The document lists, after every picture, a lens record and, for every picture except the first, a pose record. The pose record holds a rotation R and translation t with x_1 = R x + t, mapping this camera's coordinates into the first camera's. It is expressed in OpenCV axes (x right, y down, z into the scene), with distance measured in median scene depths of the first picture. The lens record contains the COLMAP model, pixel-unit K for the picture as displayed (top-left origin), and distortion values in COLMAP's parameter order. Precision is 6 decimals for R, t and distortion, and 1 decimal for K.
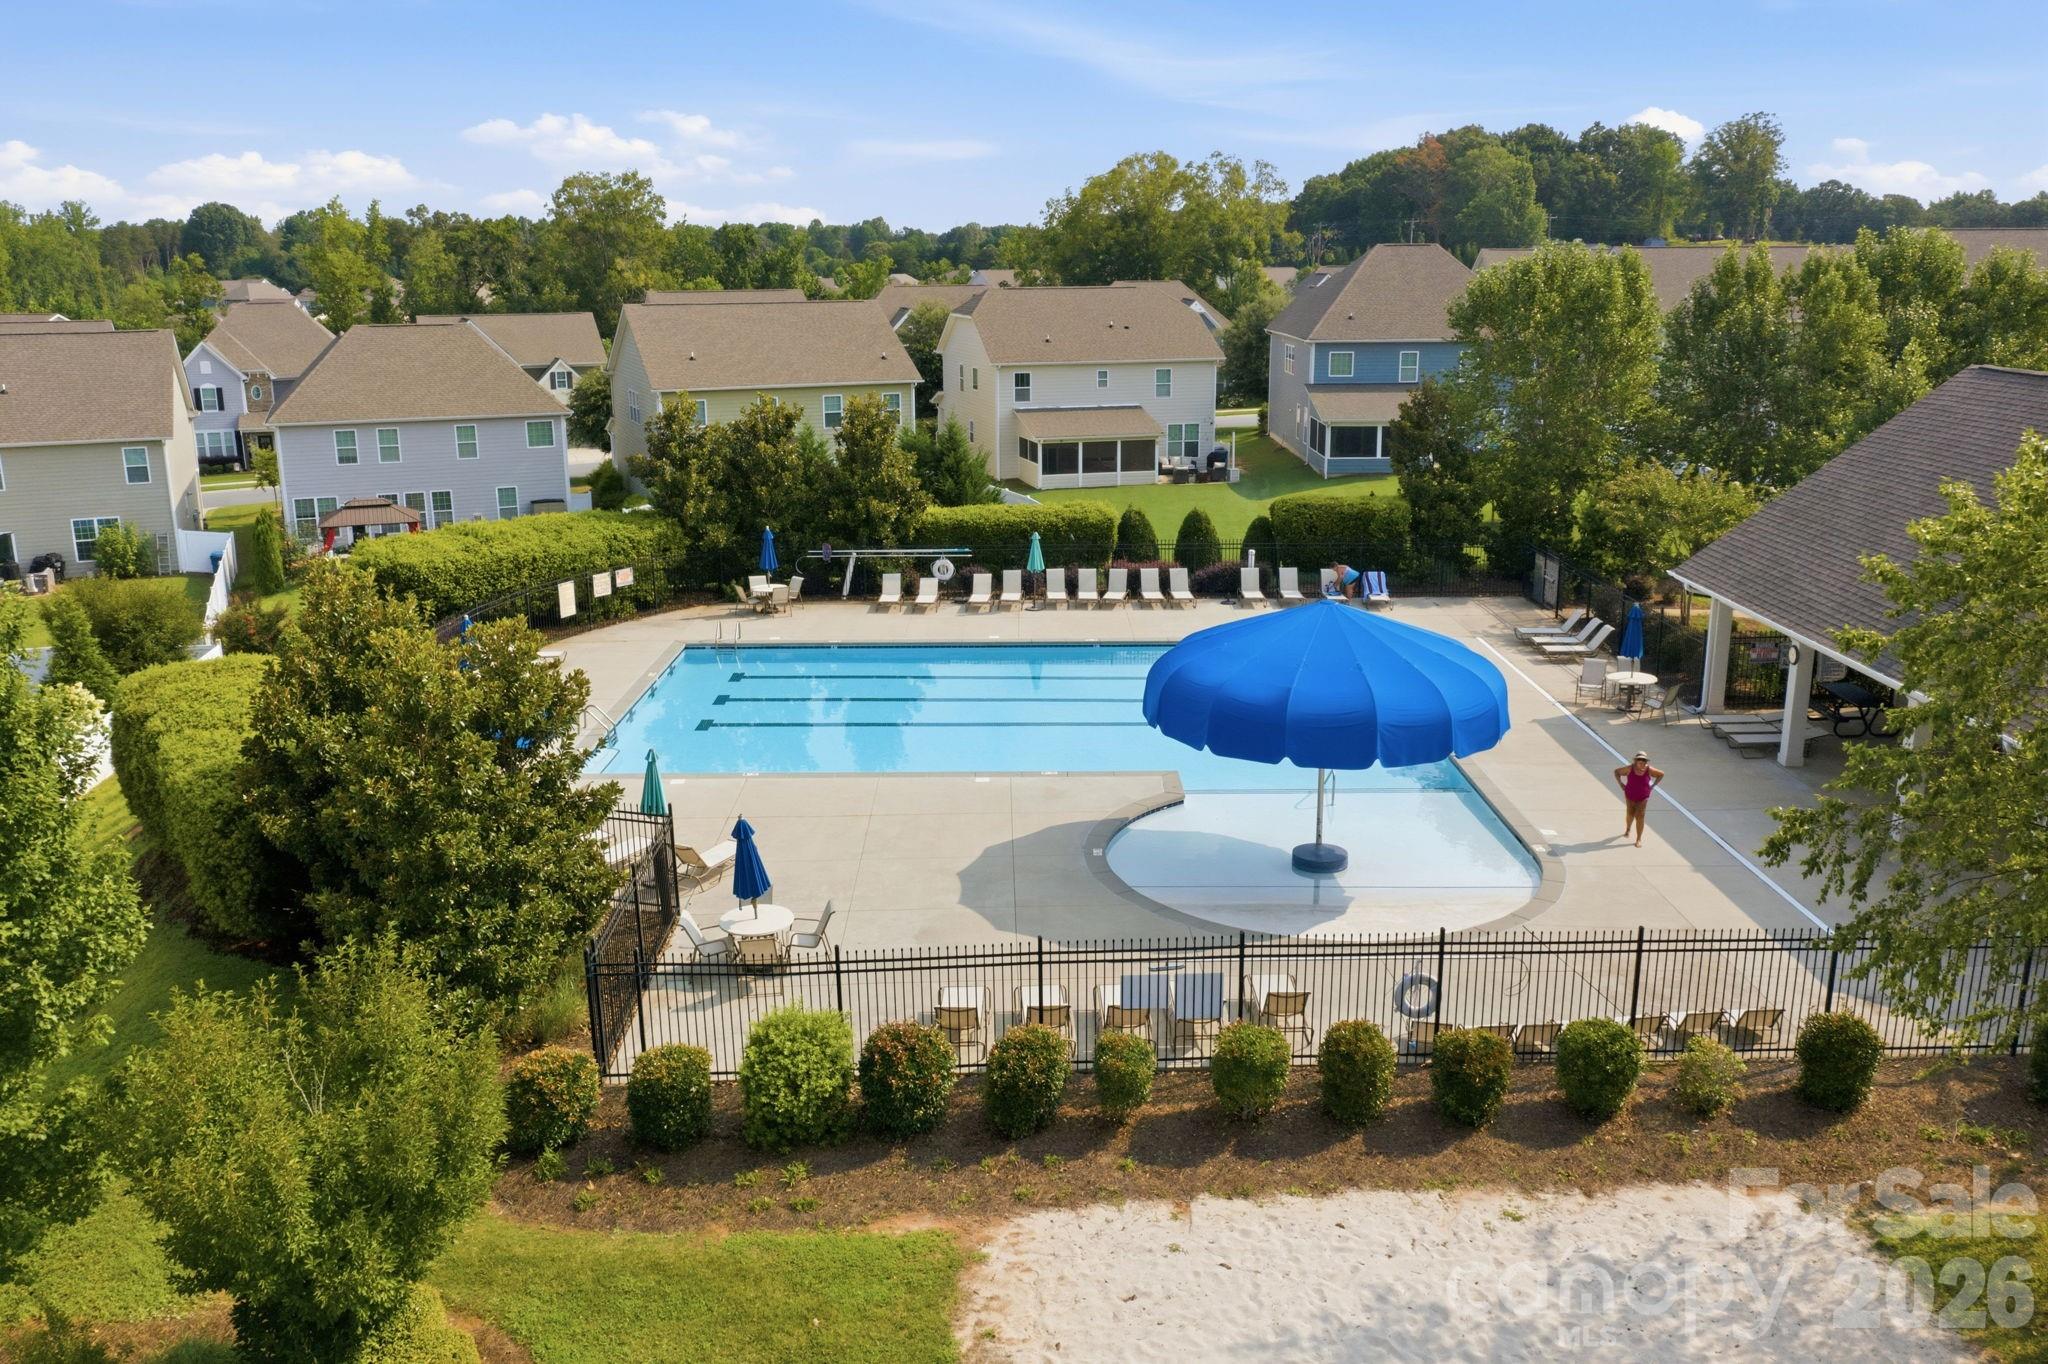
lens RADIAL K [[1631.2, 0, 1025.2], [0, 1631.2, 661.2], [0, 0, 1]] dist [-0.016432, 0.007318]
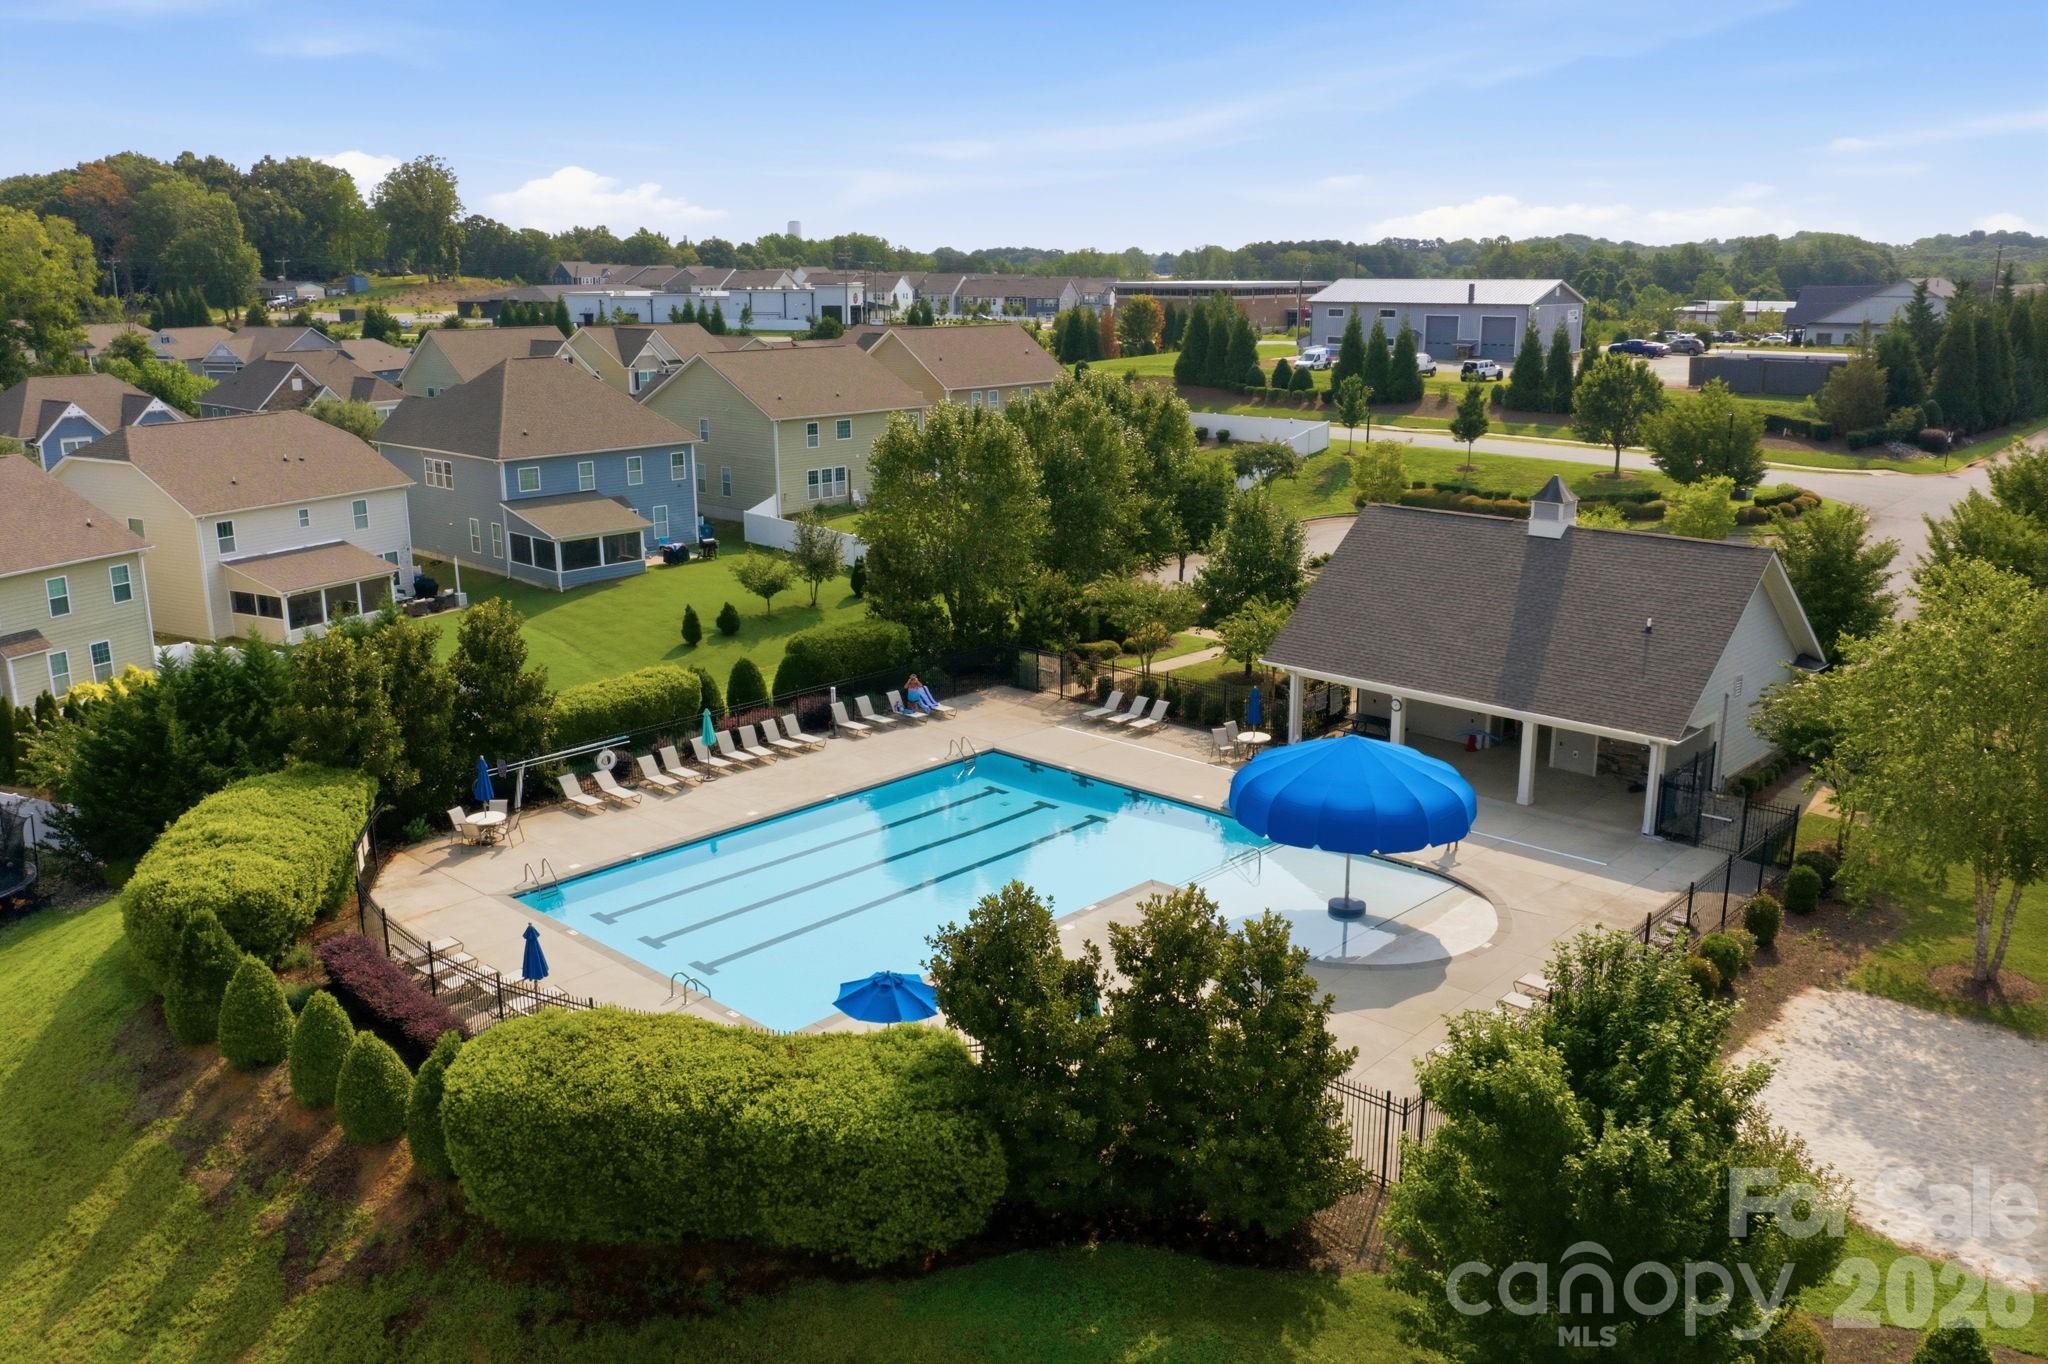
lens RADIAL K [[1631.2, 0, 1026.7], [0, 1631.2, 674.9], [0, 0, 1]] dist [-0.016432, 0.007318]
pose [[0.686825, -0.172834, 0.705974, -0.328373], [0.171337, 0.982442, 0.073828, -0.078163], [-0.706339, 0.070252, 0.704379, 0.048749]]
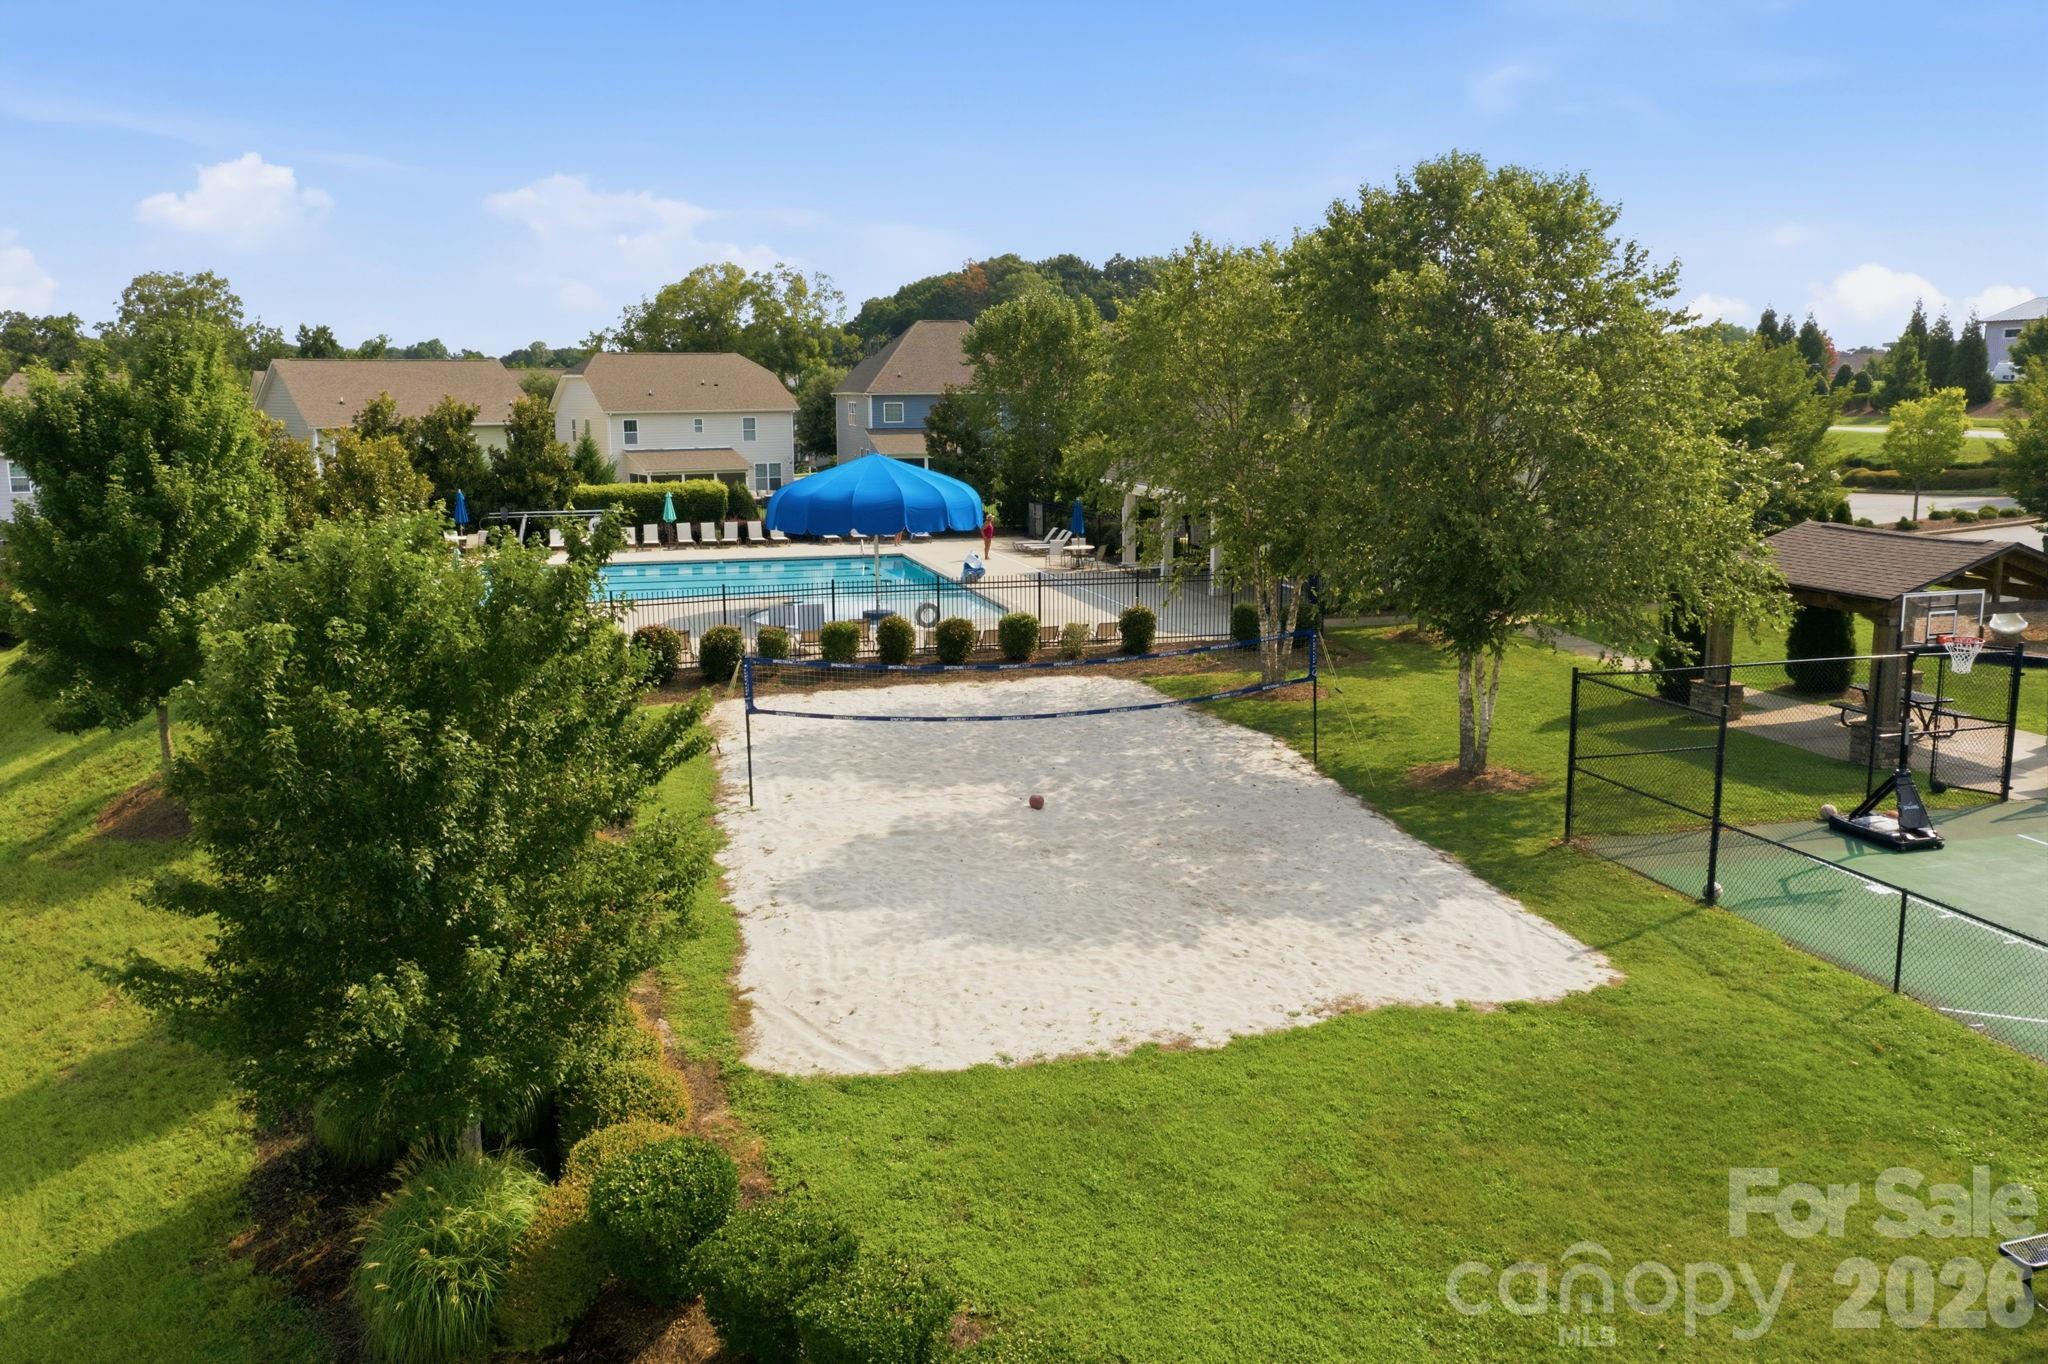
lens RADIAL K [[1631.2, 0, 1026.3], [0, 1631.2, 676.6], [0, 0, 1]] dist [-0.016432, 0.007318]
pose [[0.966222, -0.043614, 0.253995, -0.030731], [0.060648, 0.996377, -0.059618, 0.093258], [-0.250474, 0.073009, 0.965366, -0.198100]]
